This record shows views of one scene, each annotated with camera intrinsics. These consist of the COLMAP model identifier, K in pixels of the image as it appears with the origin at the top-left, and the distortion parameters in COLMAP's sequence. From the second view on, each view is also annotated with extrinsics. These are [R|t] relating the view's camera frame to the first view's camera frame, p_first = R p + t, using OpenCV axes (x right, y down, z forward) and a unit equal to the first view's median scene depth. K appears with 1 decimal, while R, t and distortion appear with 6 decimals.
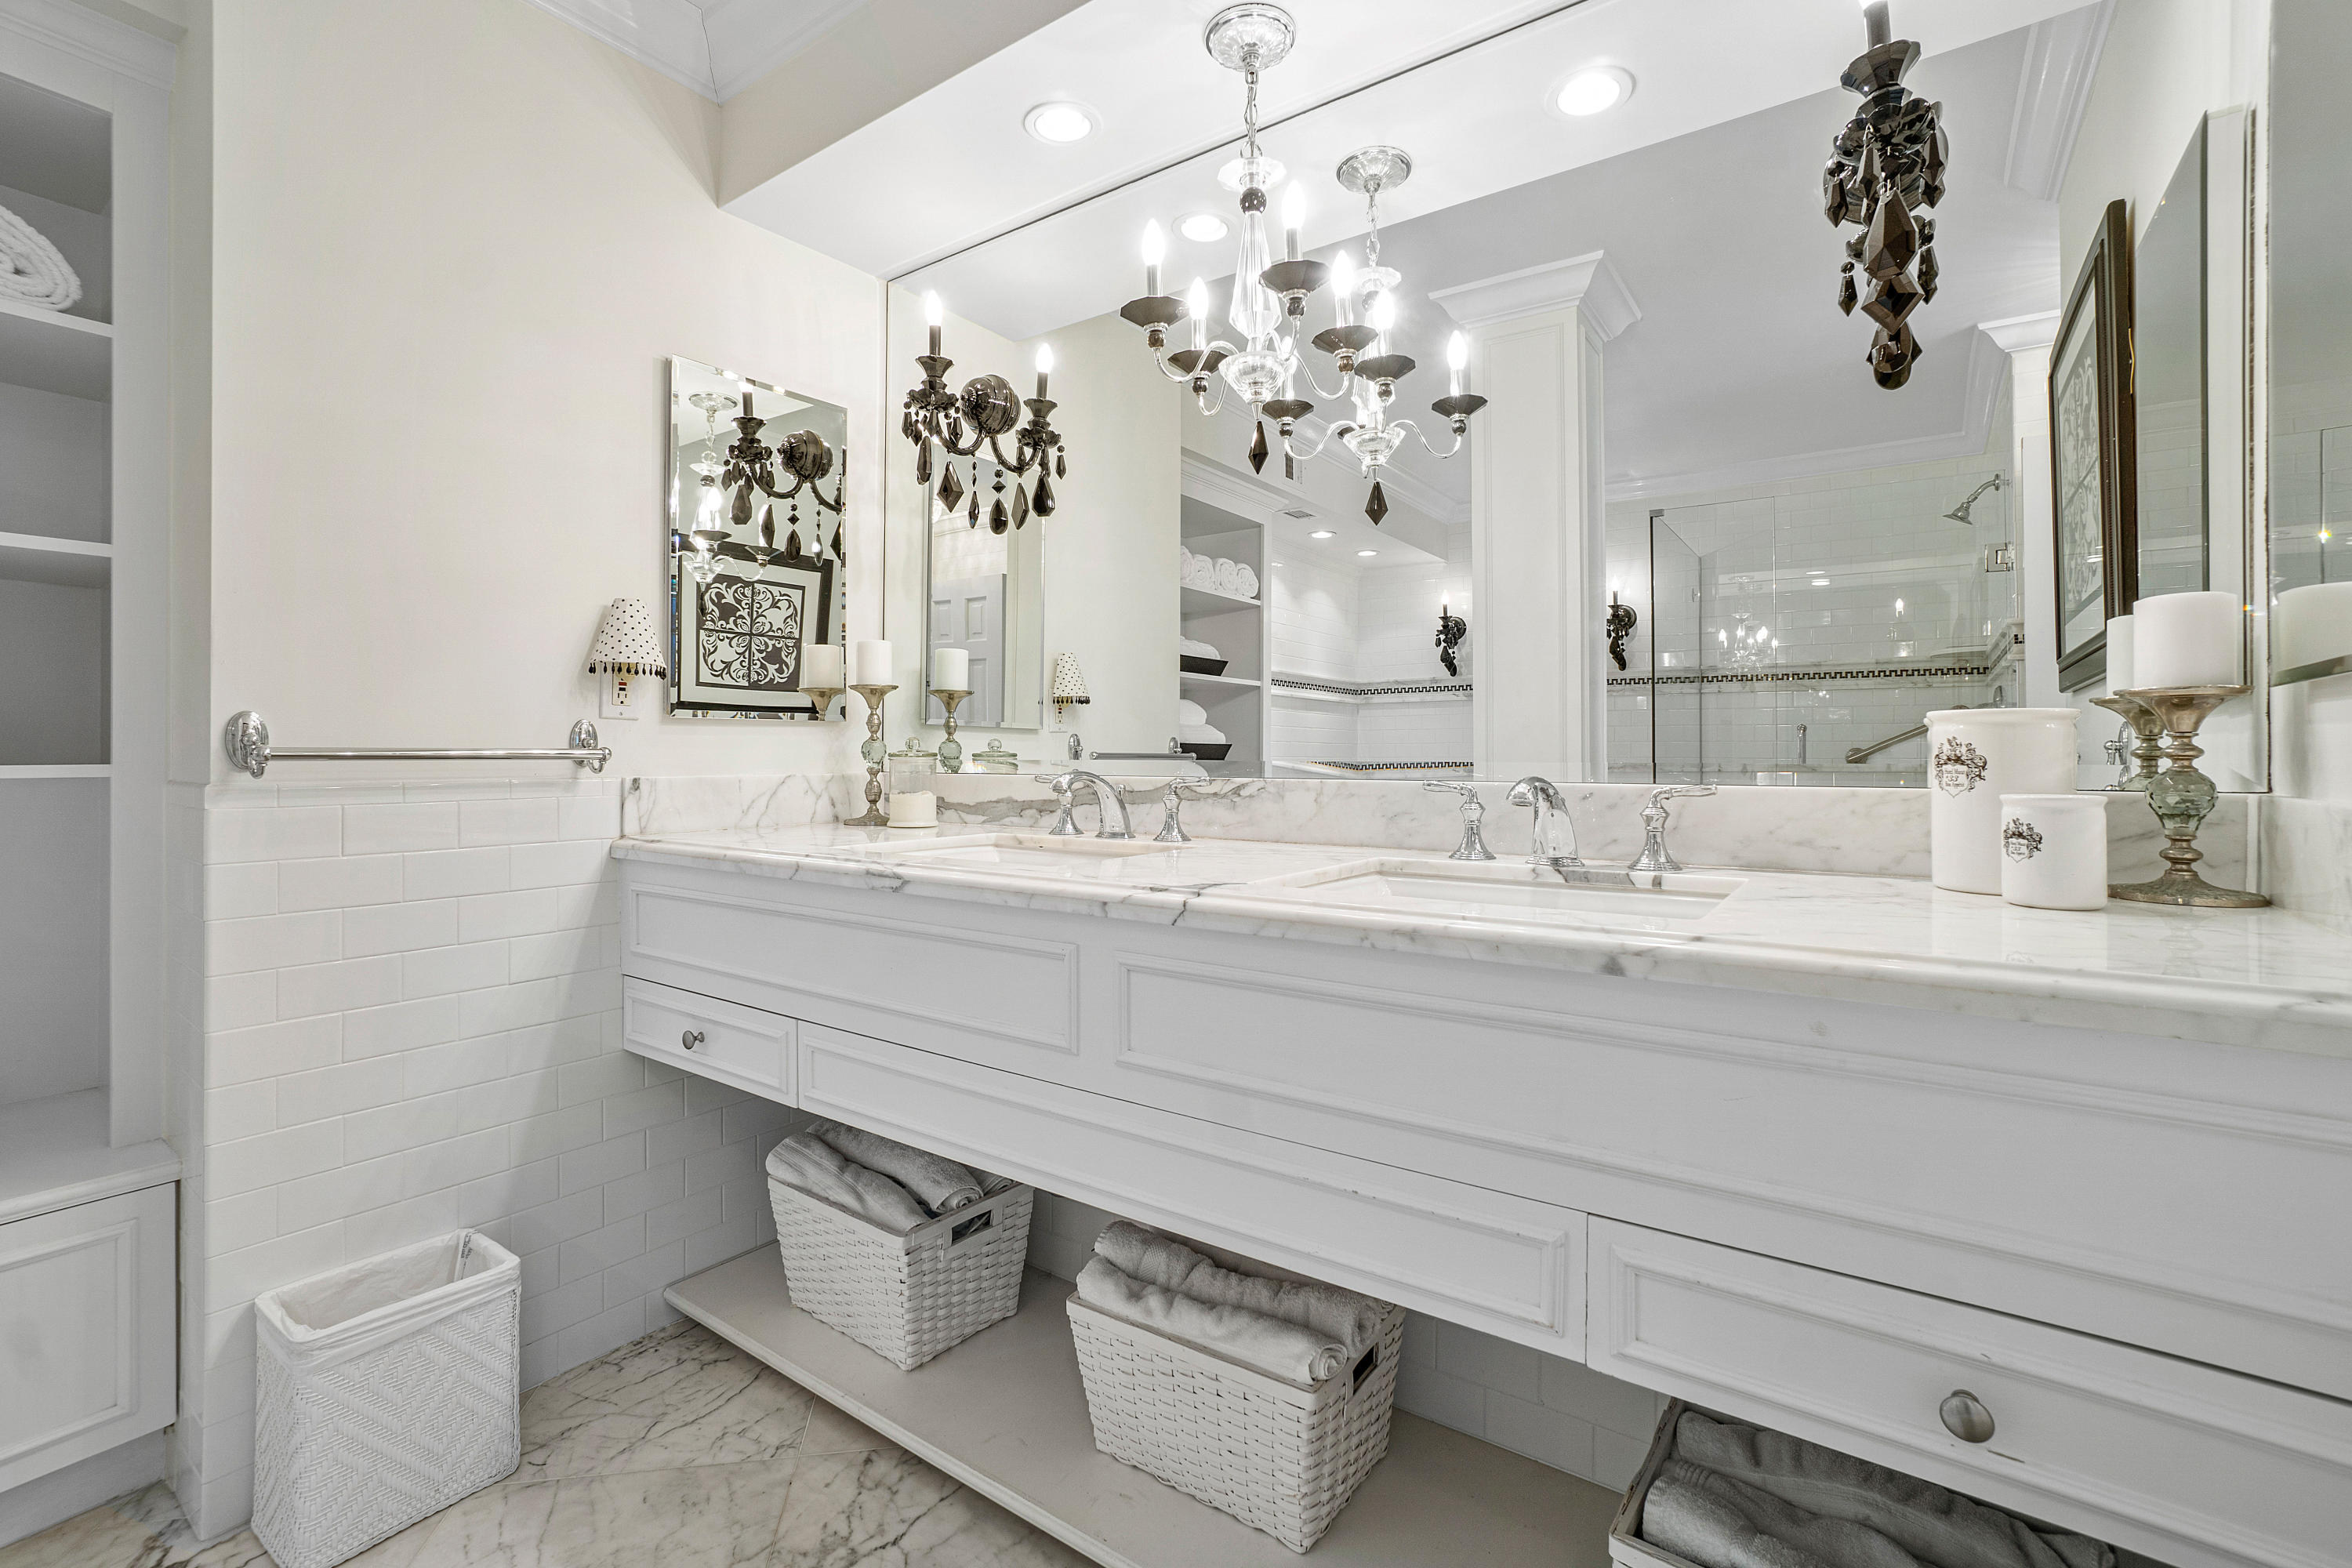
lens RADIAL K [[1043.2, 0, 1179.7], [0, 1043.2, 776.1], [0, 0, 1]] dist [-0.045226, 0.022114]
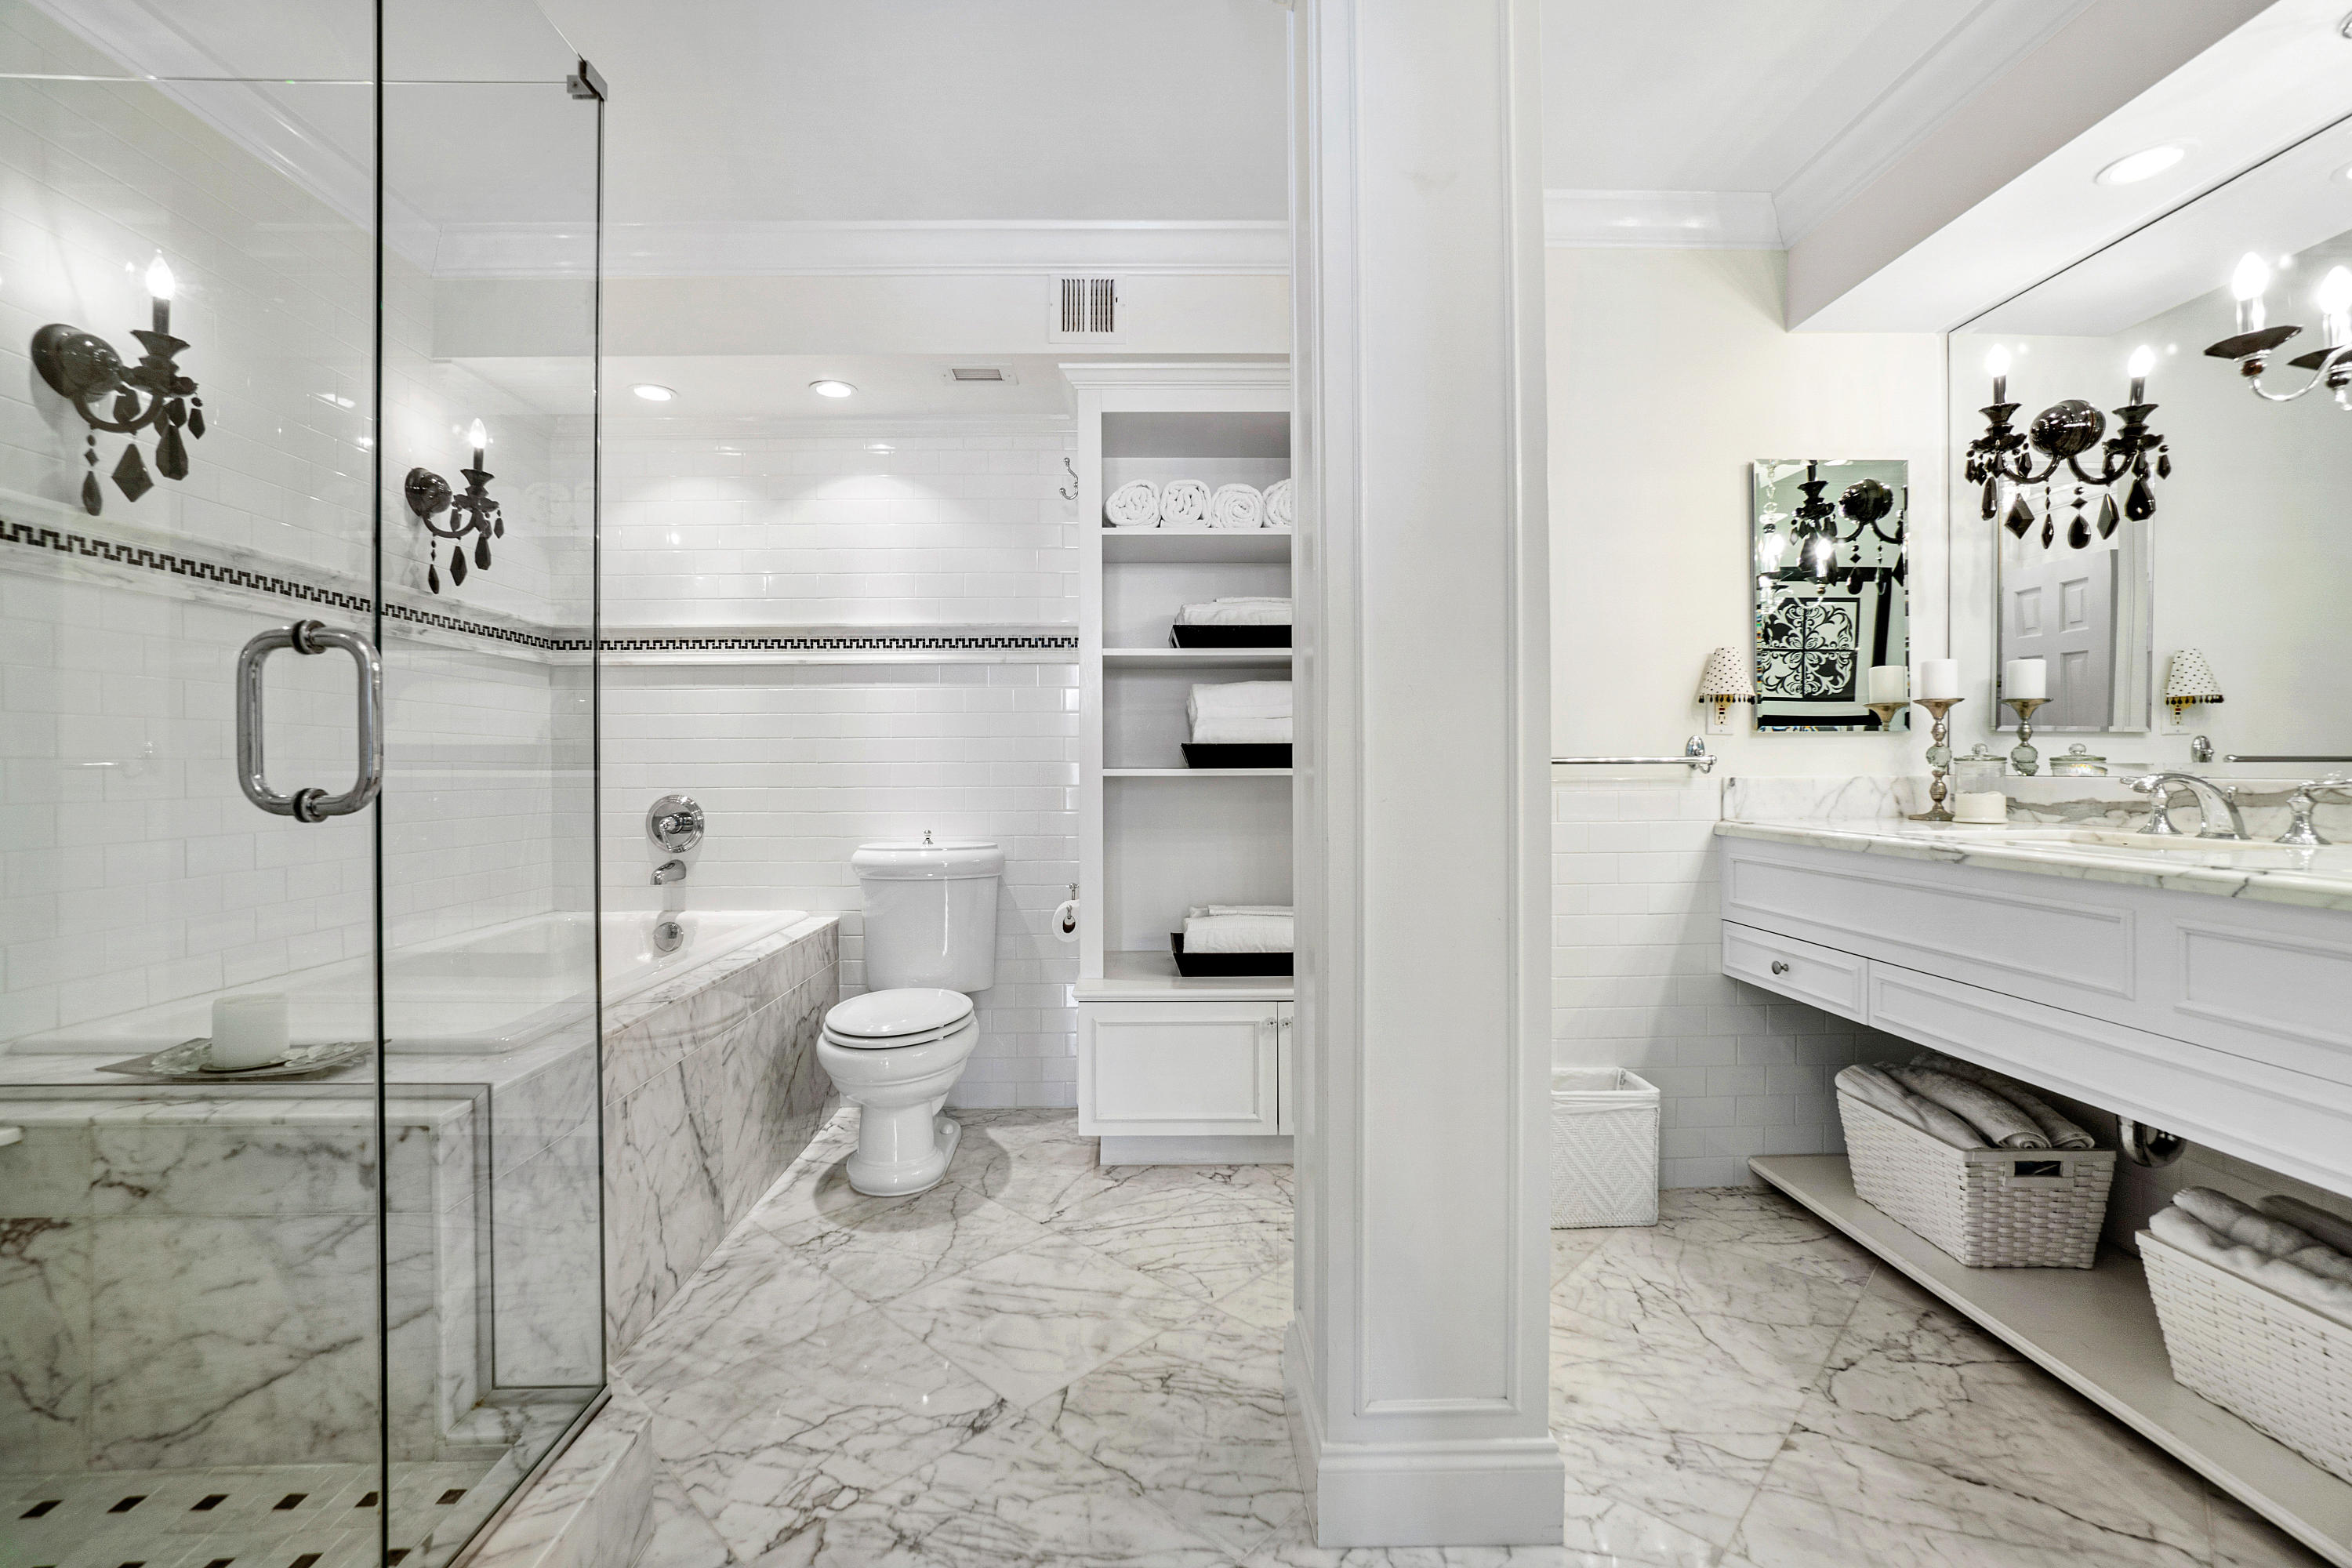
lens RADIAL K [[1025.3, 0, 1168.4], [0, 1025.3, 761.4], [0, 0, 1]] dist [-0.035705, 0.017812]
pose [[0.589796, -0.007095, -0.807521, 0.110340], [-0.011148, 0.999795, -0.016927, 0.010433], [0.807475, 0.018986, 0.589596, -0.363120]]
